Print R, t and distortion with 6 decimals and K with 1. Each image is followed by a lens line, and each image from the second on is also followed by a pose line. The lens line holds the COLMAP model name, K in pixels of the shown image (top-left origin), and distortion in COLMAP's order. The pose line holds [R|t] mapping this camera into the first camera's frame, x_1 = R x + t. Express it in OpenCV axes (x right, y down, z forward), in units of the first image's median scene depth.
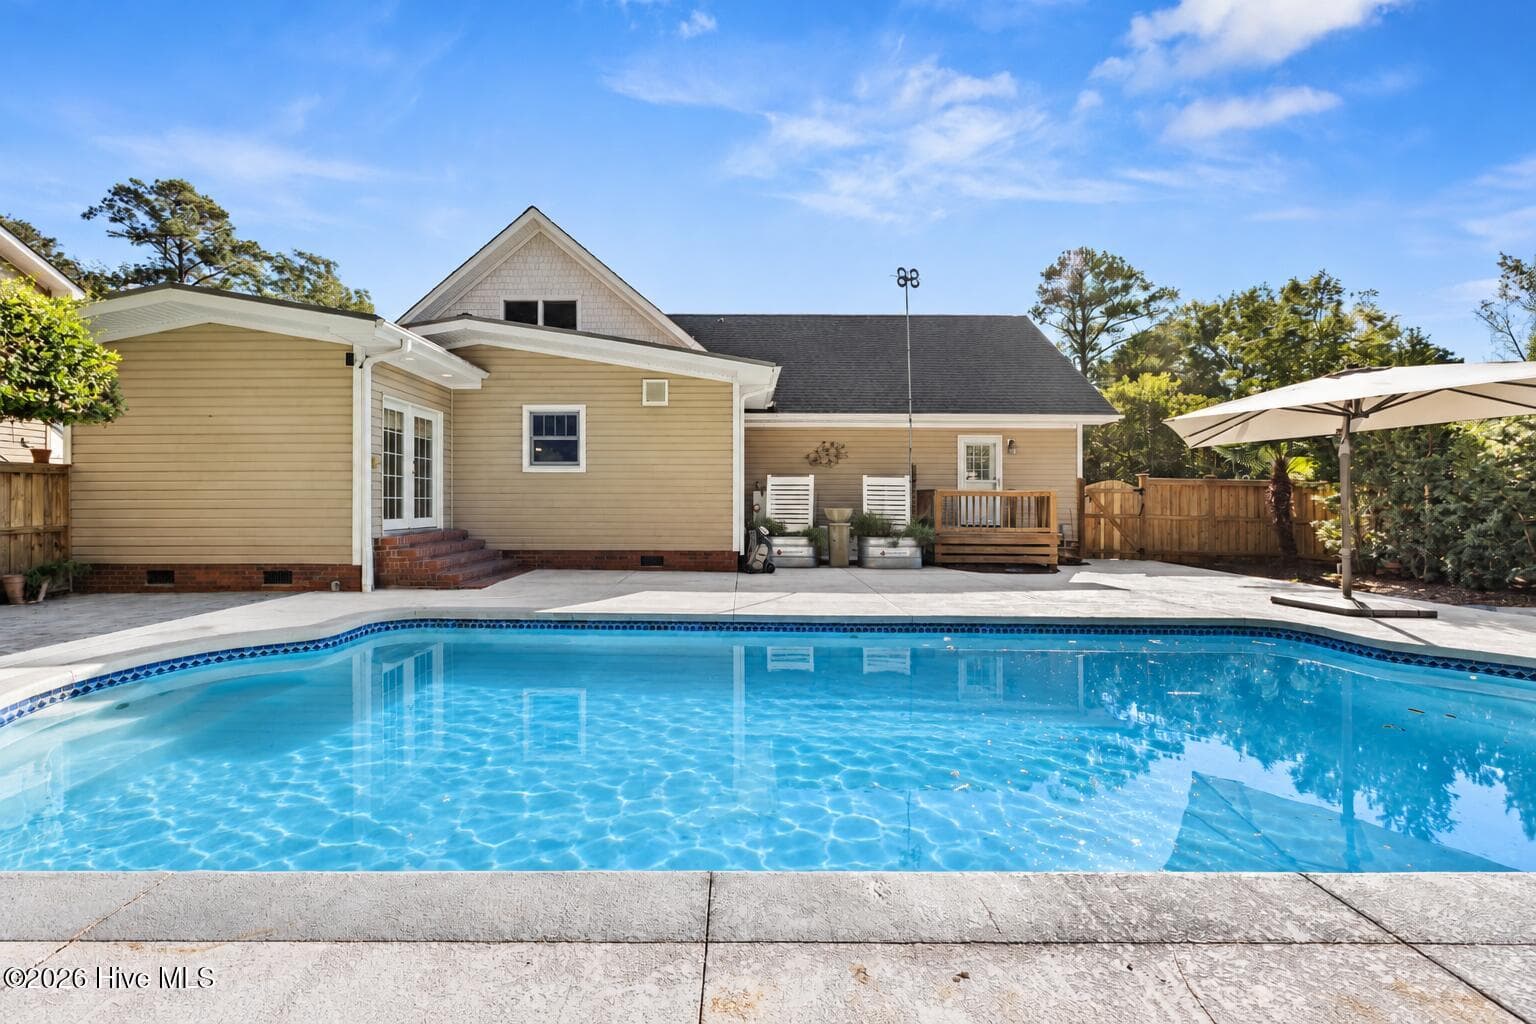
lens RADIAL K [[581.5, 0, 721.3], [0, 581.5, 509.2], [0, 0, 1]] dist [-0.002036, -0.000135]
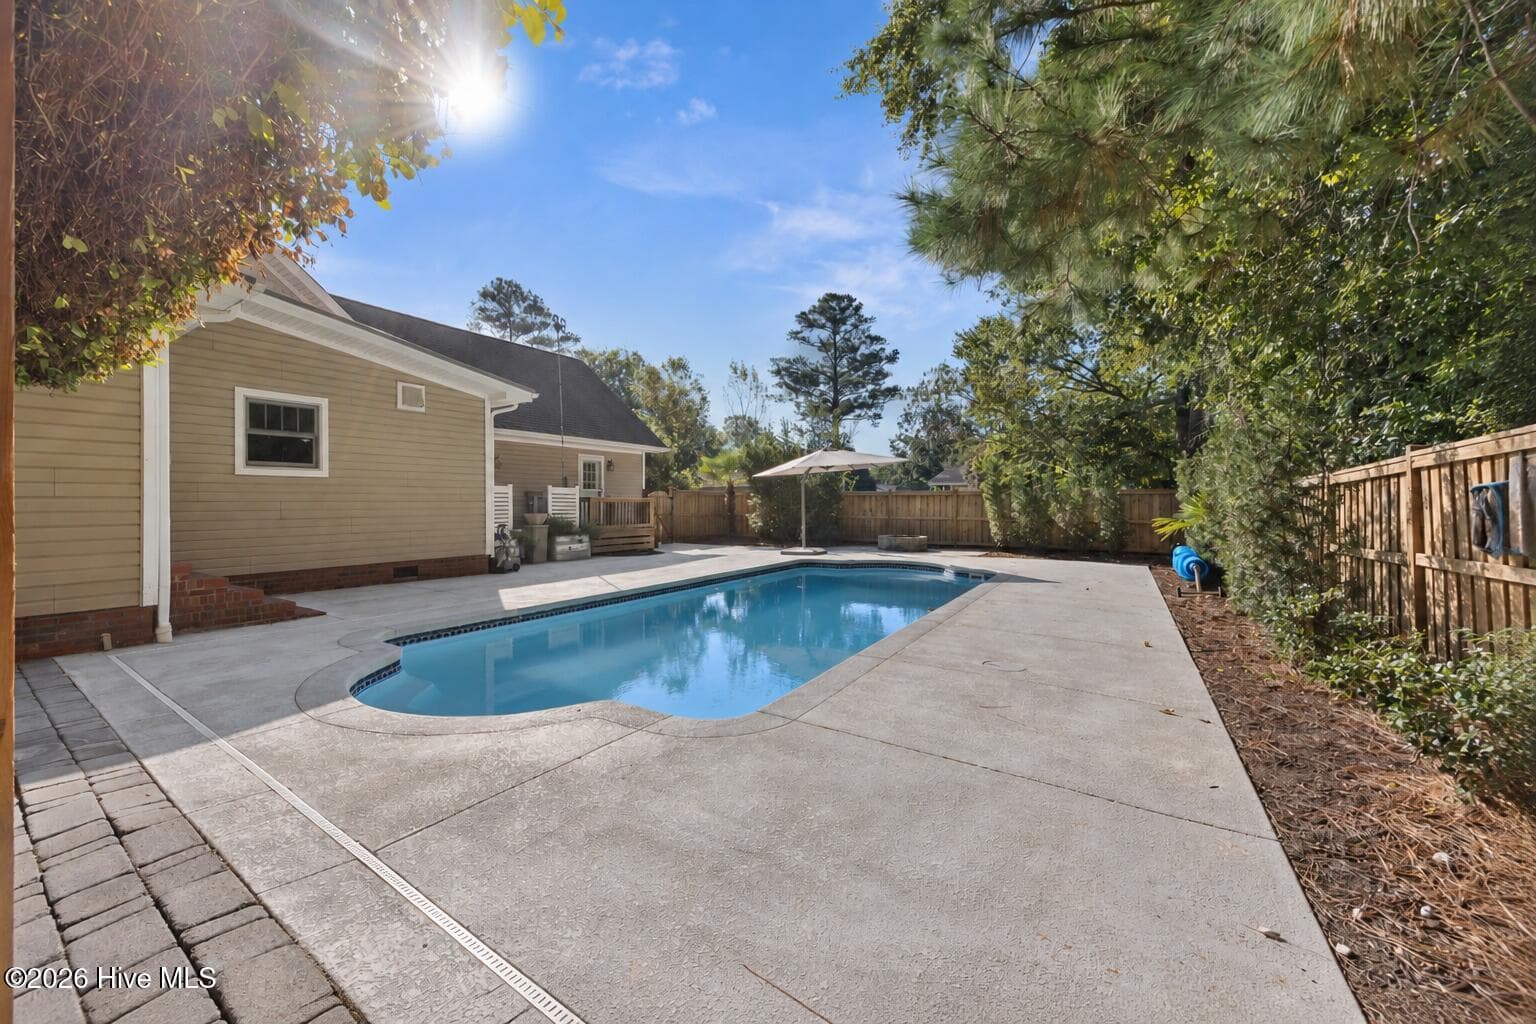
lens RADIAL K [[591.5, 0, 768.0], [0, 591.5, 512.0], [0, 0, 1]] dist [-0.008568, 0.000034]
pose [[0.501121, -0.018452, 0.865181, -0.592537], [0.018728, 0.999770, 0.010476, -0.007580], [-0.865175, 0.010953, 0.501351, -0.001749]]
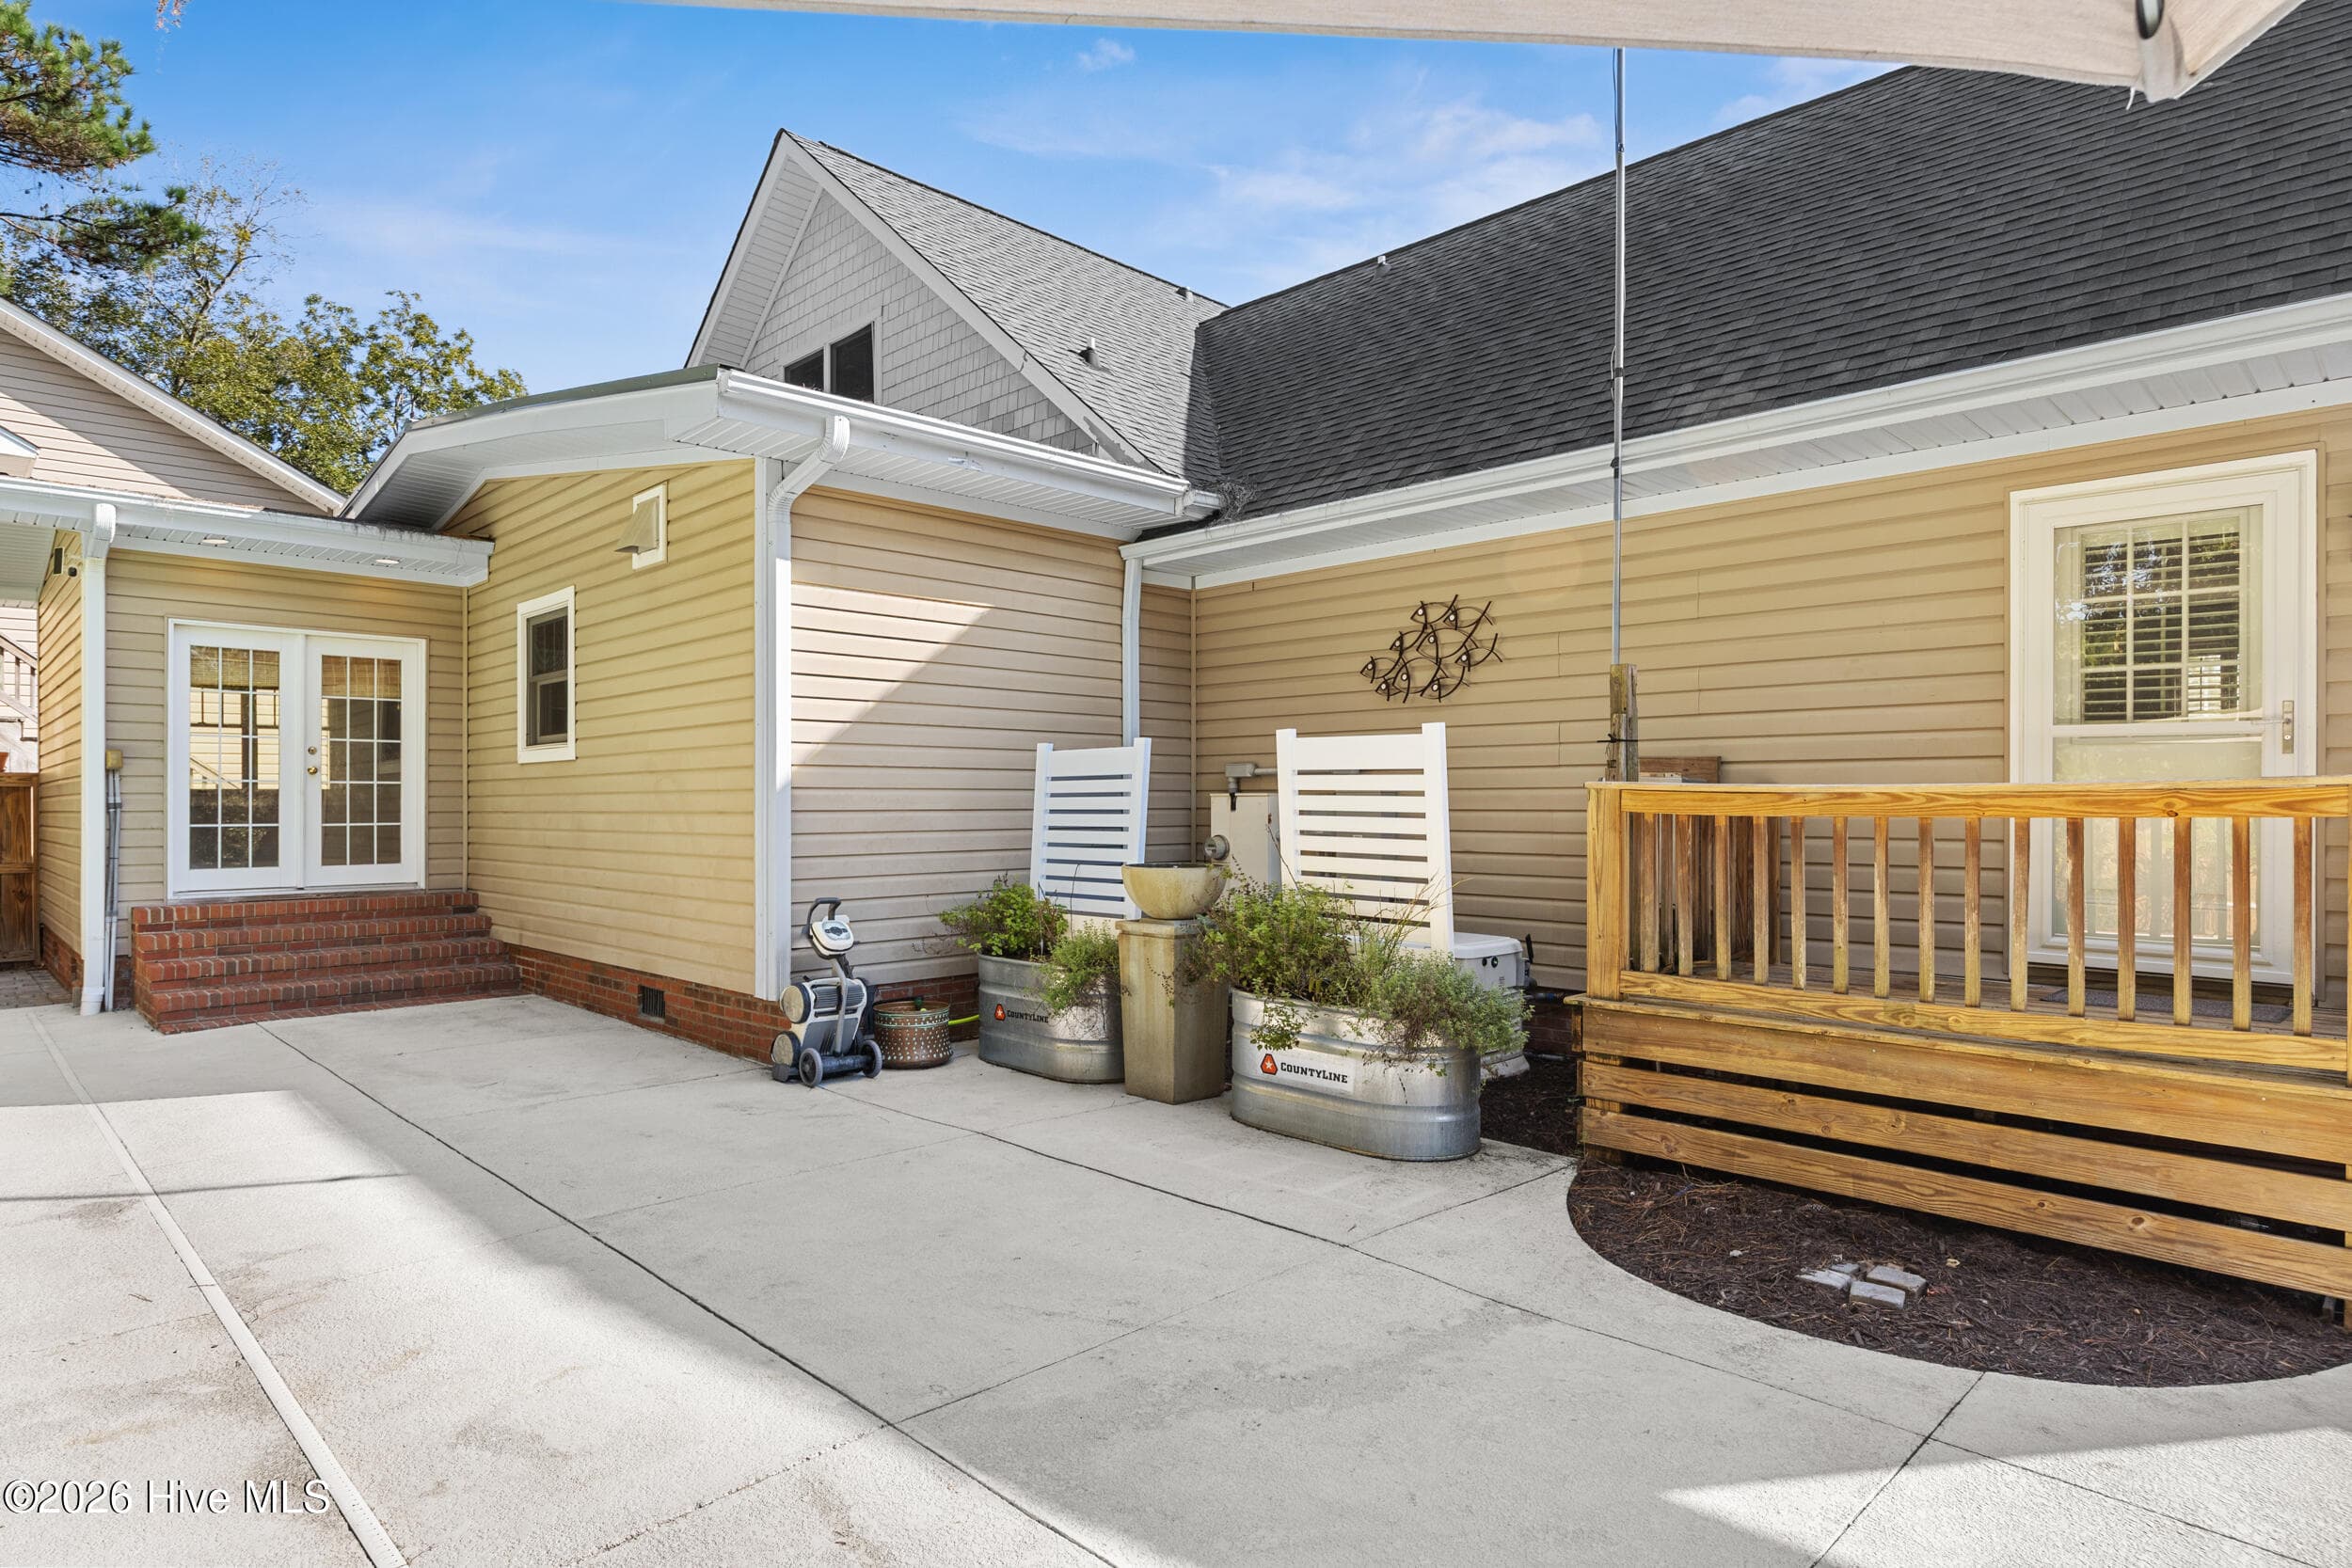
lens RADIAL K [[1296.6, 0, 1176.0], [0, 1296.6, 784.0], [0, 0, 1]] dist [0.001836, 0.002370]
pose [[0.715435, -0.012723, -0.698563, 0.599688], [-0.003060, 0.999768, -0.021343, -0.025080], [0.698672, 0.017407, 0.715230, 0.586614]]
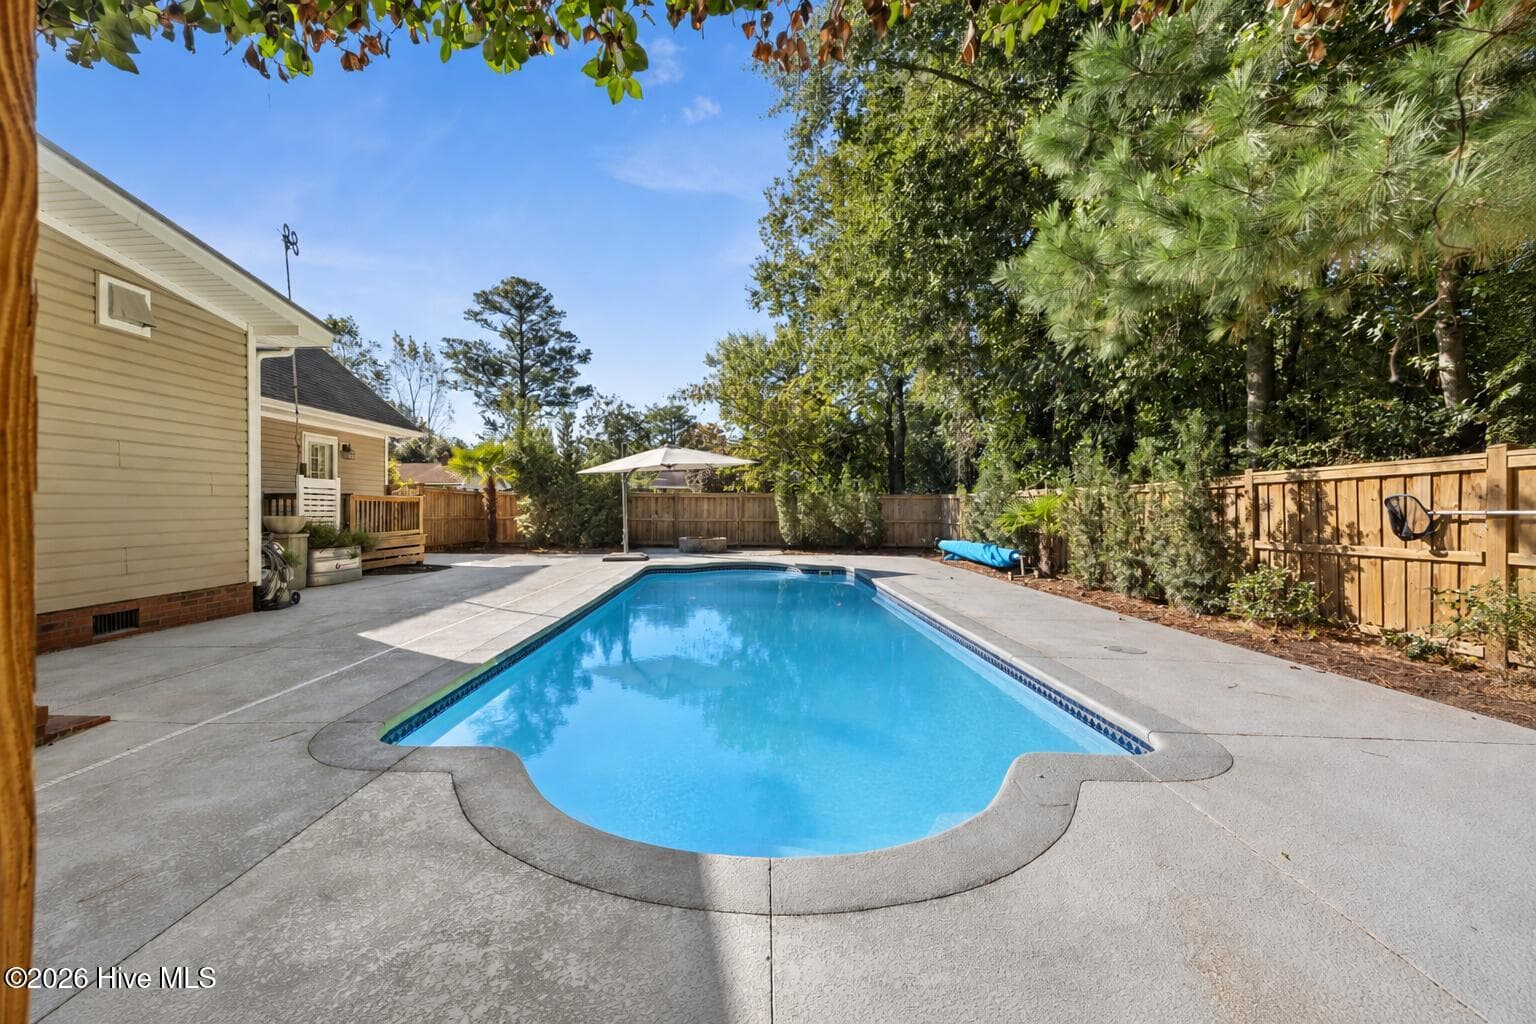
lens RADIAL K [[584.6, 0, 768.0], [0, 584.6, 512.0], [0, 0, 1]] dist [0.002716, 0.000026]
pose [[-0.030868, -0.013125, 0.999437, -0.600735], [0.012249, 0.999834, 0.013508, -0.009178], [-0.999448, 0.012659, -0.030702, 0.376818]]
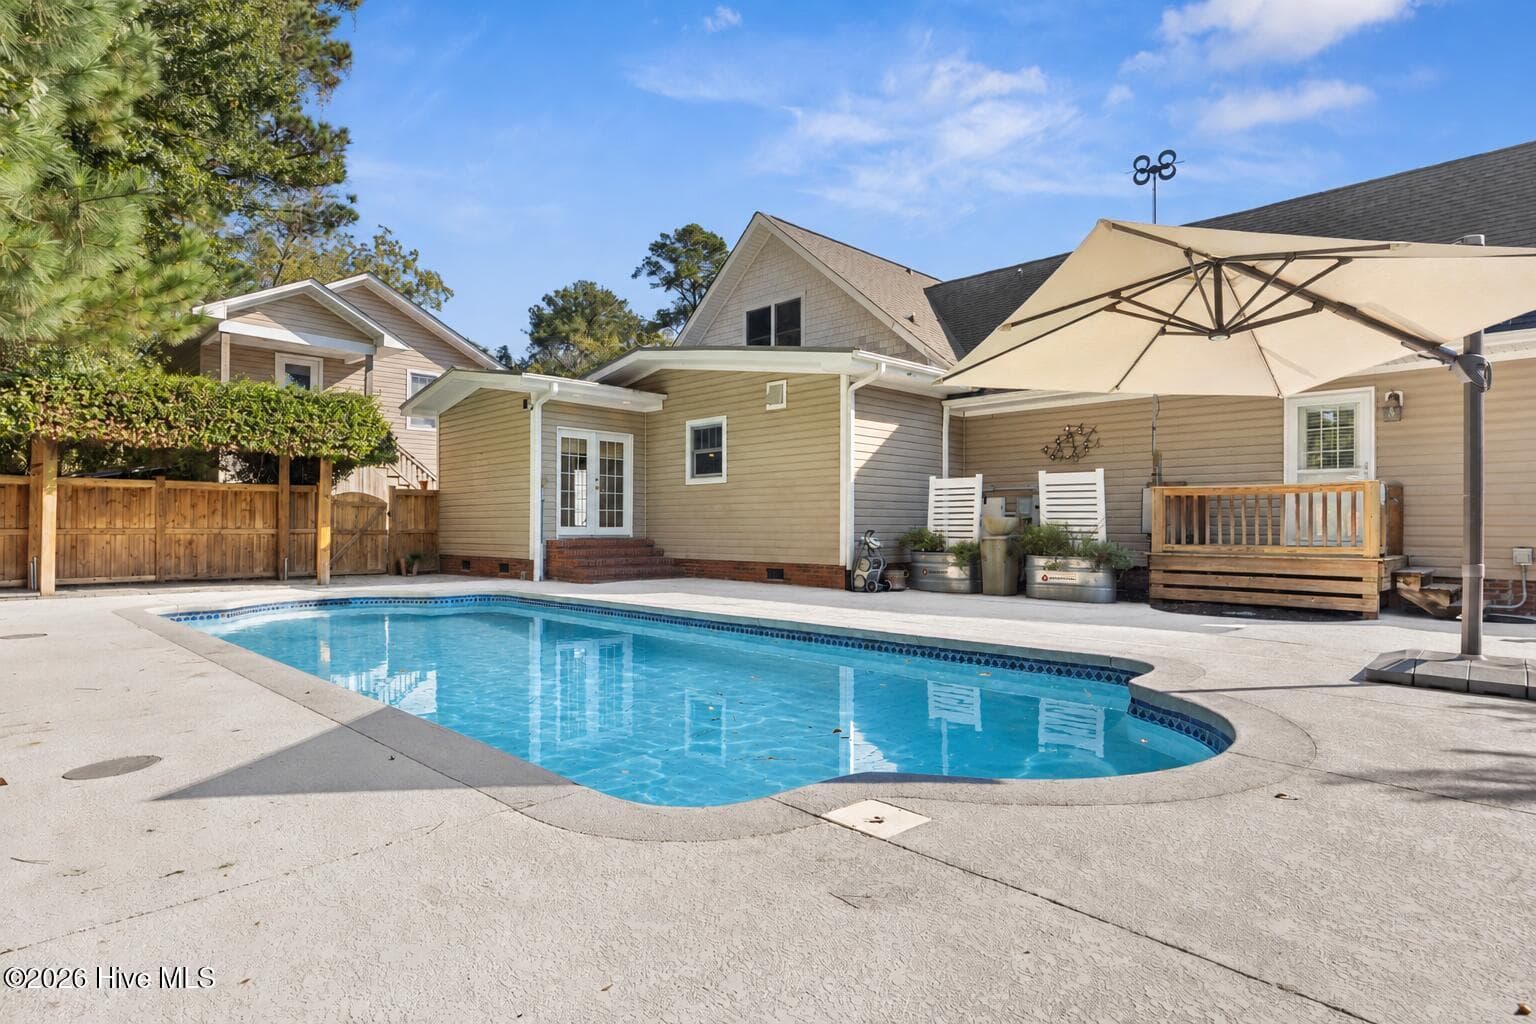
lens RADIAL K [[846.9, 0, 768.0], [0, 846.9, 512.0], [0, 0, 1]] dist [0.001836, 0.002370]
pose [[0.714107, -0.014773, -0.699881, 0.749977], [-0.010216, 0.999451, -0.031520, 0.029742], [0.699962, 0.029658, 0.713564, 0.007922]]
